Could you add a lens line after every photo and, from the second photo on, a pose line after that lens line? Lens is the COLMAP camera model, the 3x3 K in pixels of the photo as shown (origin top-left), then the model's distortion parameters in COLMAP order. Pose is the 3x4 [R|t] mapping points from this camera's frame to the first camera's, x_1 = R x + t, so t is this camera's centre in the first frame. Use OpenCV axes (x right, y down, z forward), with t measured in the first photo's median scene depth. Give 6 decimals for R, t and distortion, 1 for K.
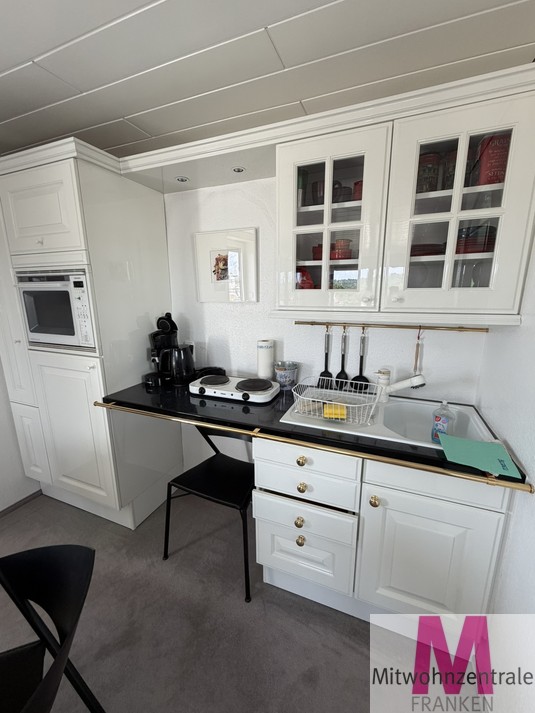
lens RADIAL K [[295.2, 0, 267.5], [0, 295.2, 356.5], [0, 0, 1]] dist [0.000416, 0.000300]
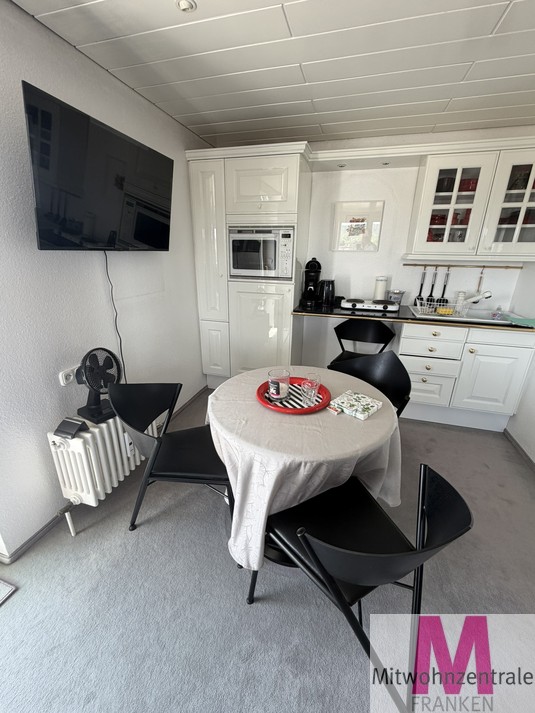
lens RADIAL K [[295.2, 0, 267.5], [0, 295.2, 356.5], [0, 0, 1]] dist [0.000416, 0.000300]
pose [[0.994342, -0.016802, 0.104885, -0.920617], [0.003880, 0.992496, 0.122213, 0.203999], [-0.106152, -0.121115, 0.986946, -0.631755]]
